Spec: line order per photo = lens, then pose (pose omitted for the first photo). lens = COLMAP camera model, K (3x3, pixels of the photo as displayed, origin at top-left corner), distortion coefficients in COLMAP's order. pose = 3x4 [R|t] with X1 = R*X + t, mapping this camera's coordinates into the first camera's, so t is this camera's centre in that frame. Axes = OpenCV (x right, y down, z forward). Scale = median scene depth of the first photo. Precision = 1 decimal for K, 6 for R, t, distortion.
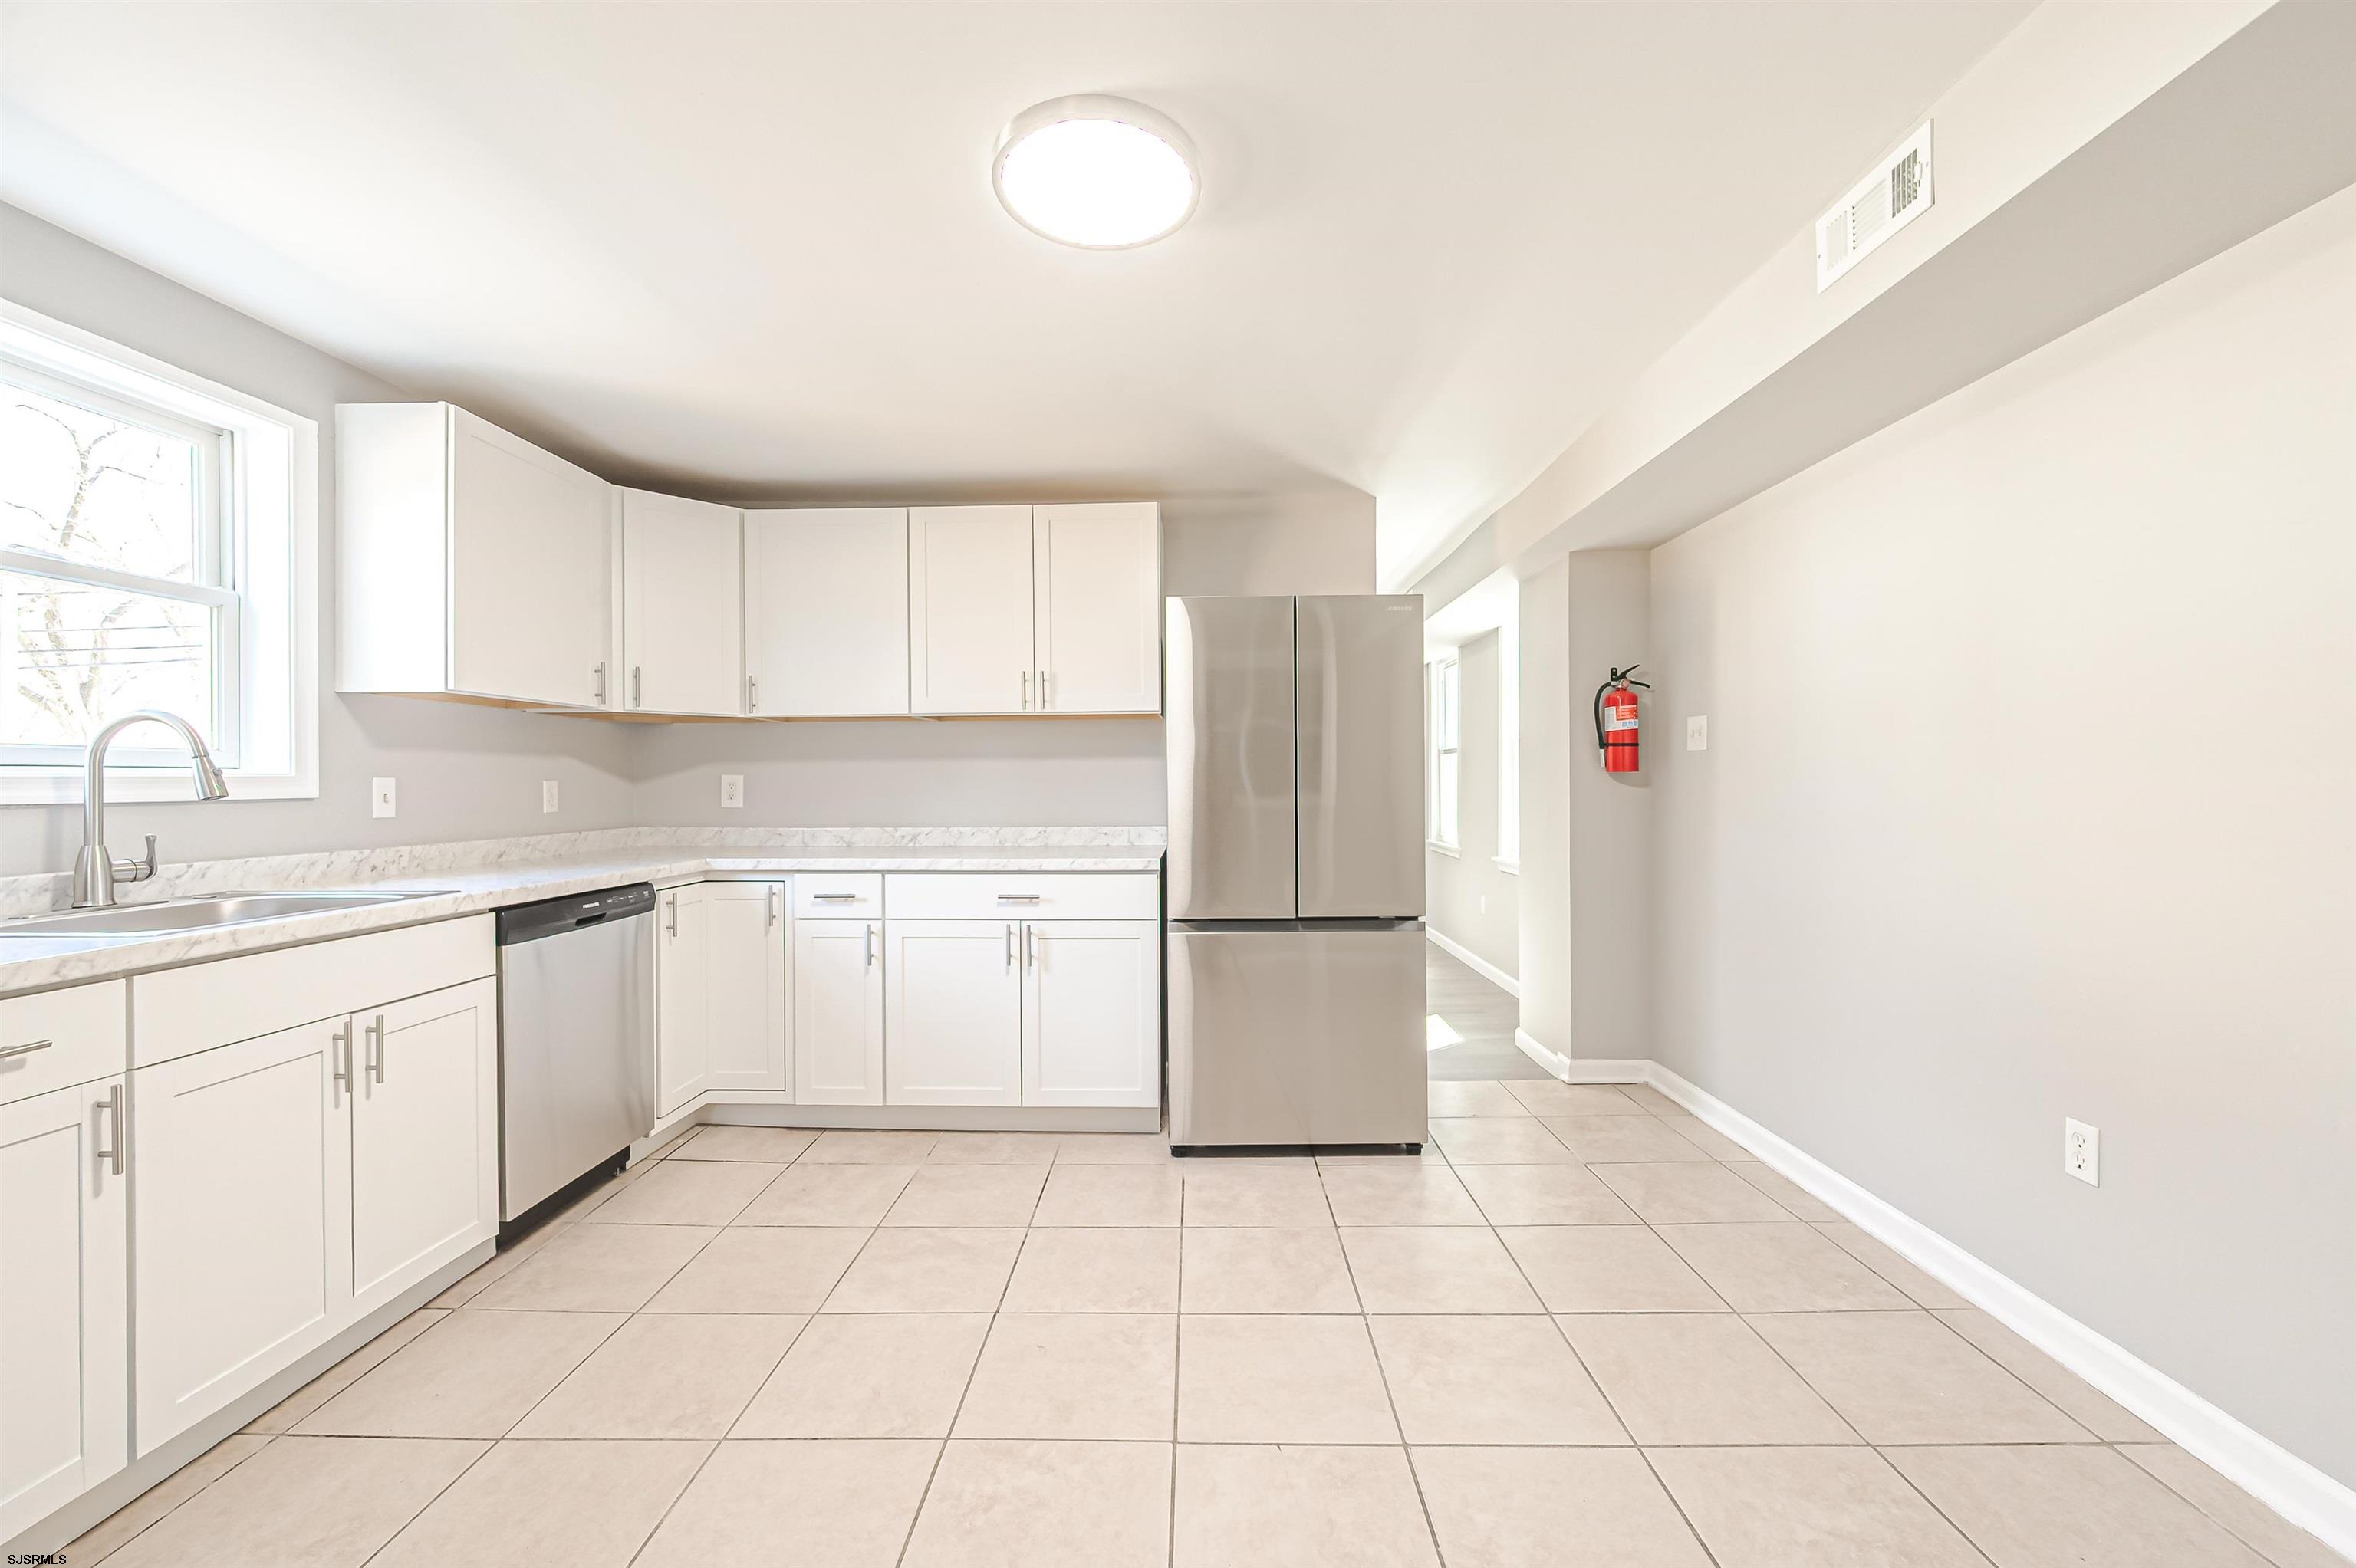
lens RADIAL K [[940.7, 0, 1176.3], [0, 940.7, 782.6], [0, 0, 1]] dist [0.003220, 0.000059]
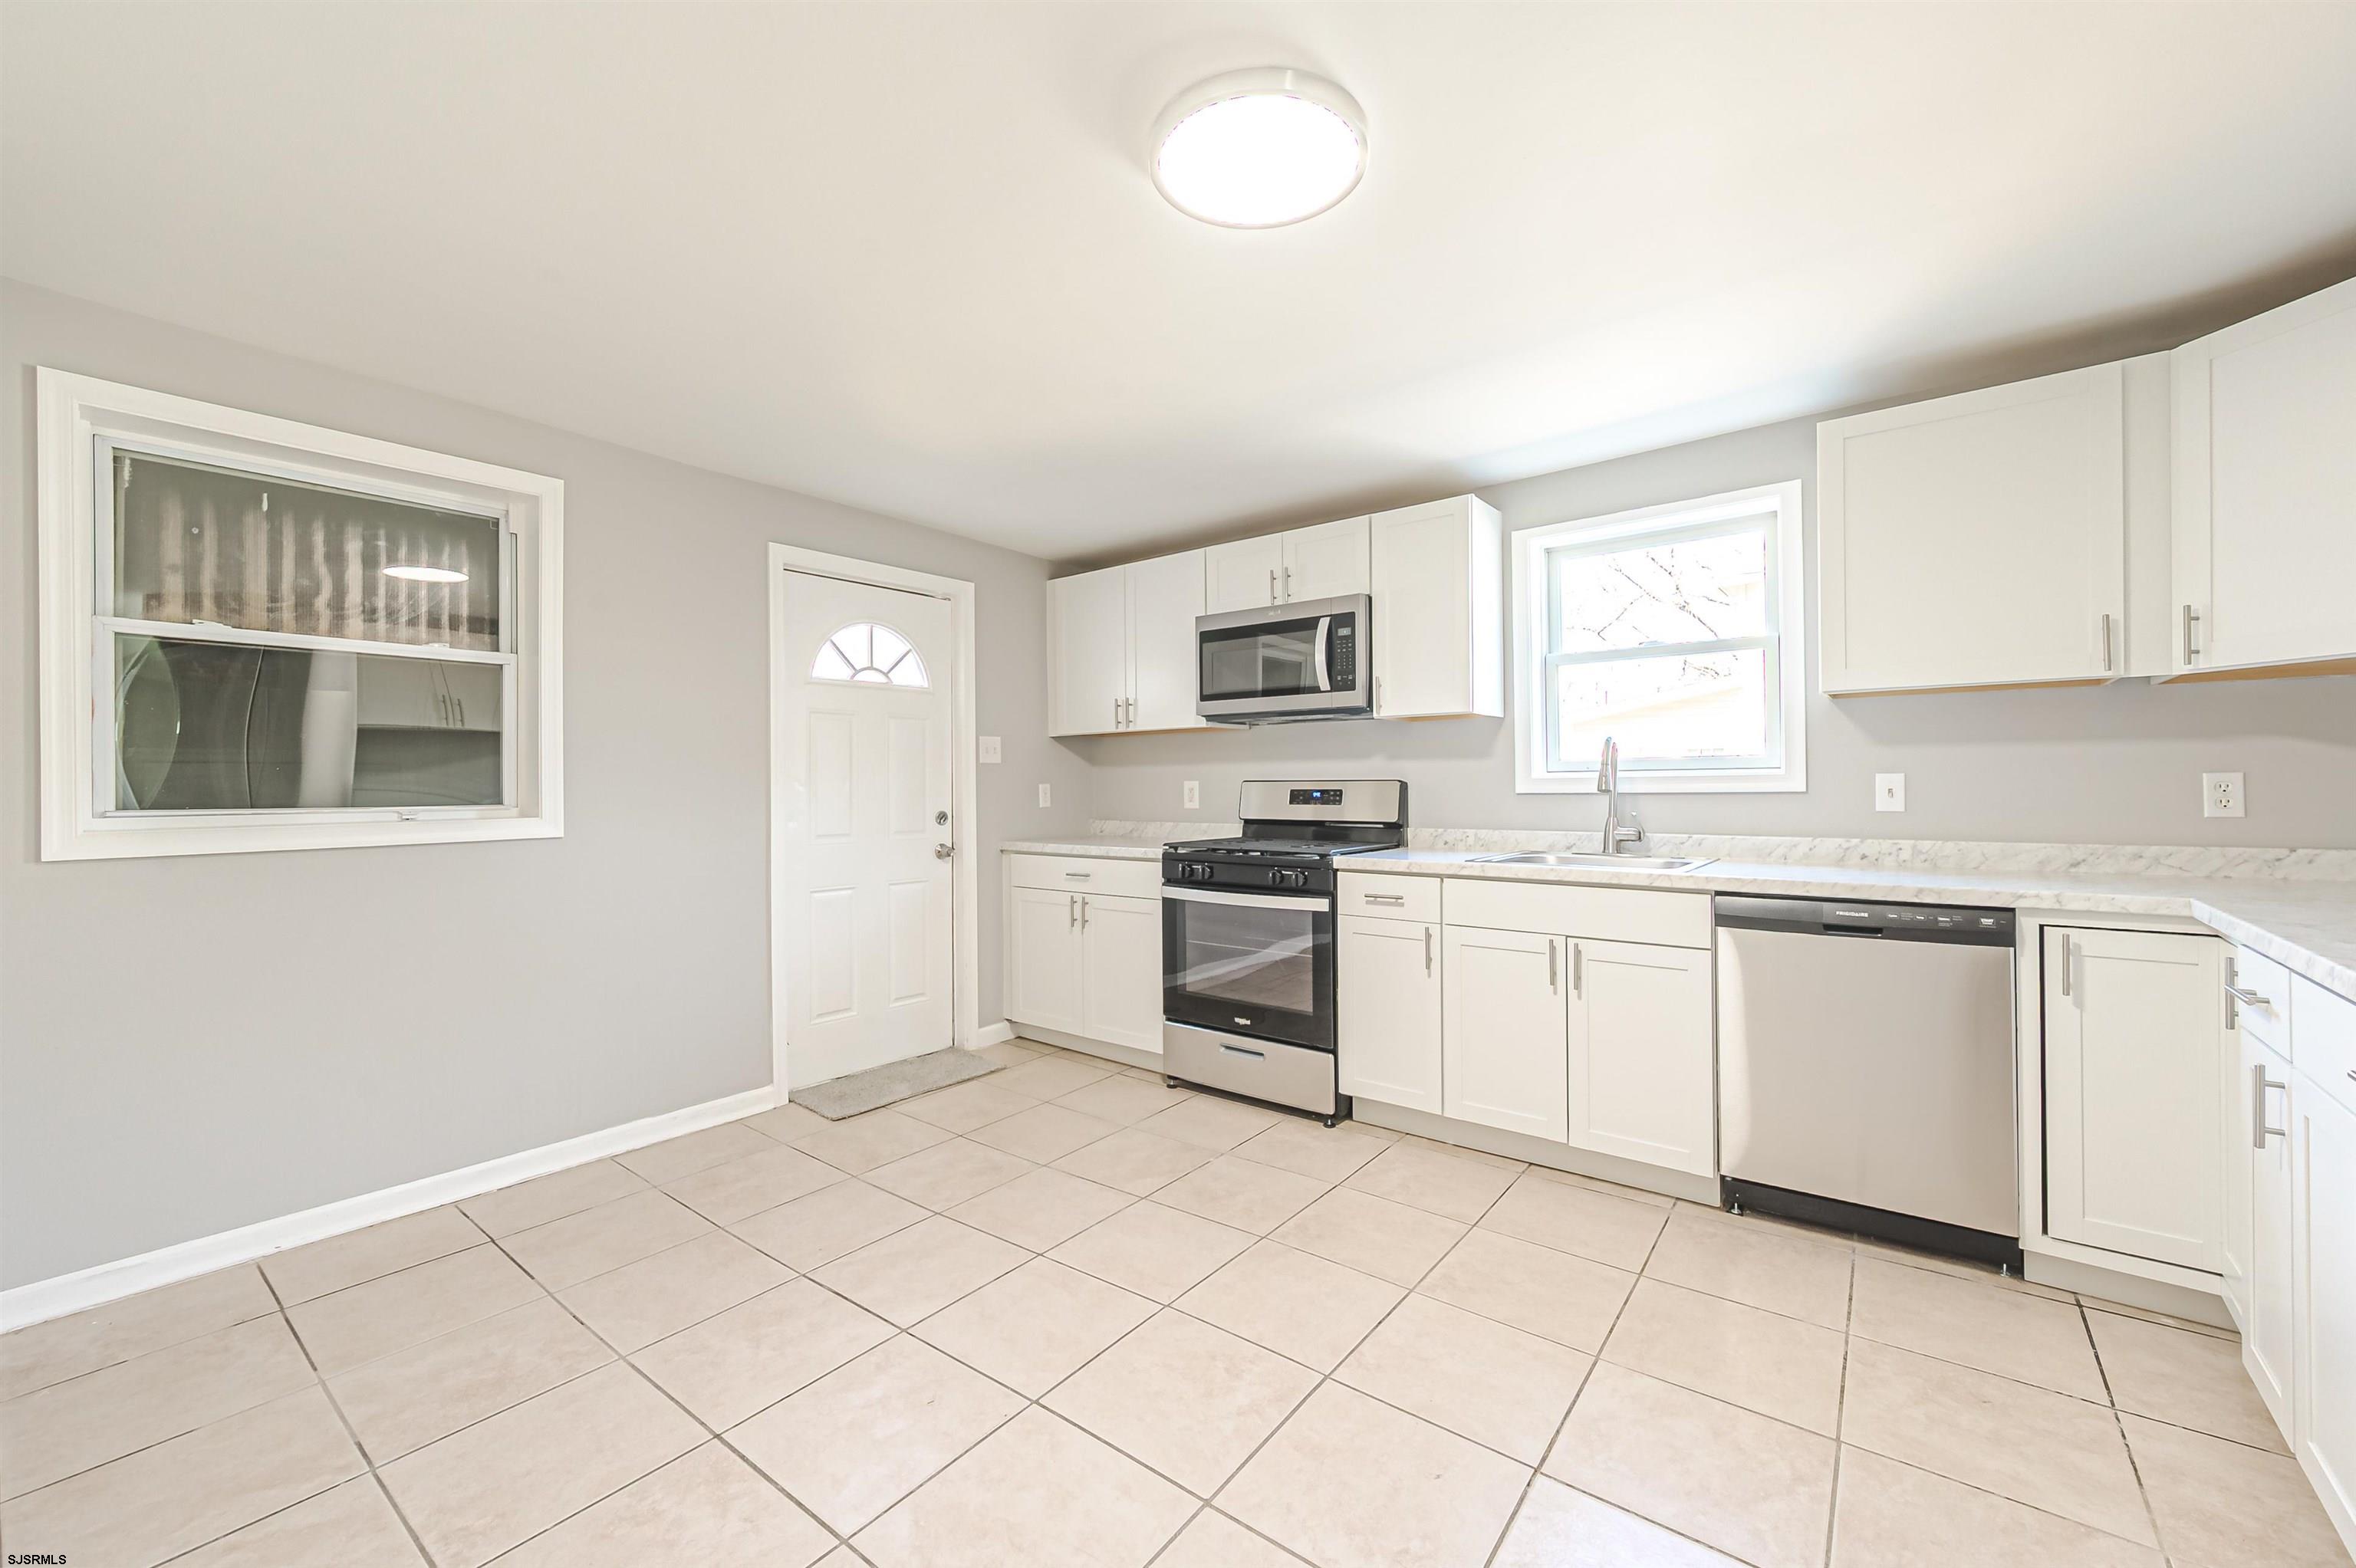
lens RADIAL K [[940.7, 0, 1176.3], [0, 940.7, 782.6], [0, 0, 1]] dist [0.003220, 0.000059]
pose [[-0.597747, 0.007665, -0.801648, 0.495648], [0.010319, 0.999945, 0.001868, -0.005270], [0.801618, -0.007156, -0.597794, 1.010840]]
